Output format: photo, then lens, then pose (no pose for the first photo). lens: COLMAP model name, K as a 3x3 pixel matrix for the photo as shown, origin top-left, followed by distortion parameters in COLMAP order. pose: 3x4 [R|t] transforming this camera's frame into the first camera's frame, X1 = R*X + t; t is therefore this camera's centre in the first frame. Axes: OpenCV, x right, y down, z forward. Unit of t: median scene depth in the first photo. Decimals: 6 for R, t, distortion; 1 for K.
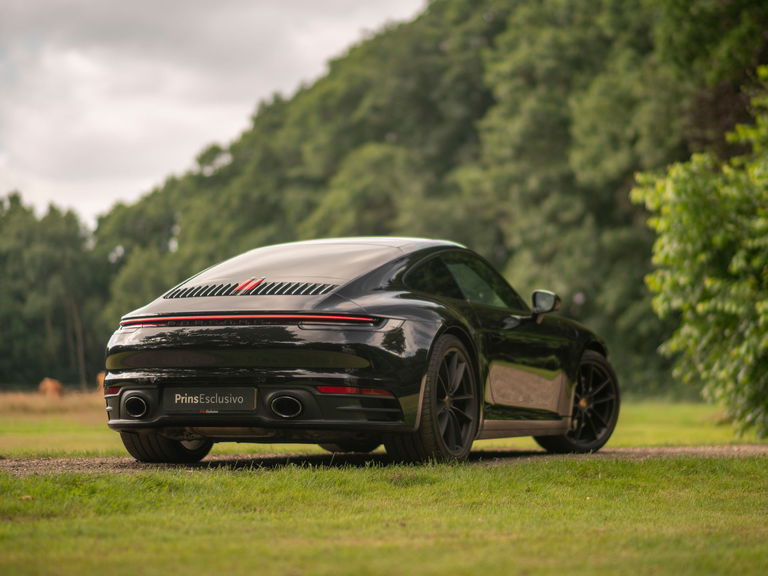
lens RADIAL K [[2129.8, 0, 384.0], [0, 2129.8, 288.0], [0, 0, 1]] dist [0.040158, -0.147545]
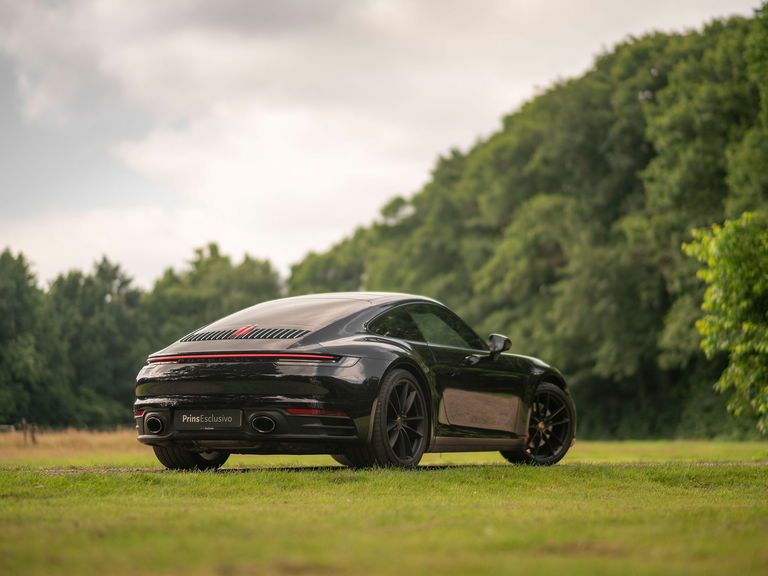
lens RADIAL K [[2059.7, 0, 384.0], [0, 2059.7, 288.0], [0, 0, 1]] dist [0.037293, -0.494311]
pose [[0.995597, -0.006688, -0.093494, 0.113580], [0.004691, 0.999756, -0.021565, -0.000078], [0.093616, 0.021031, 0.995386, -0.193757]]
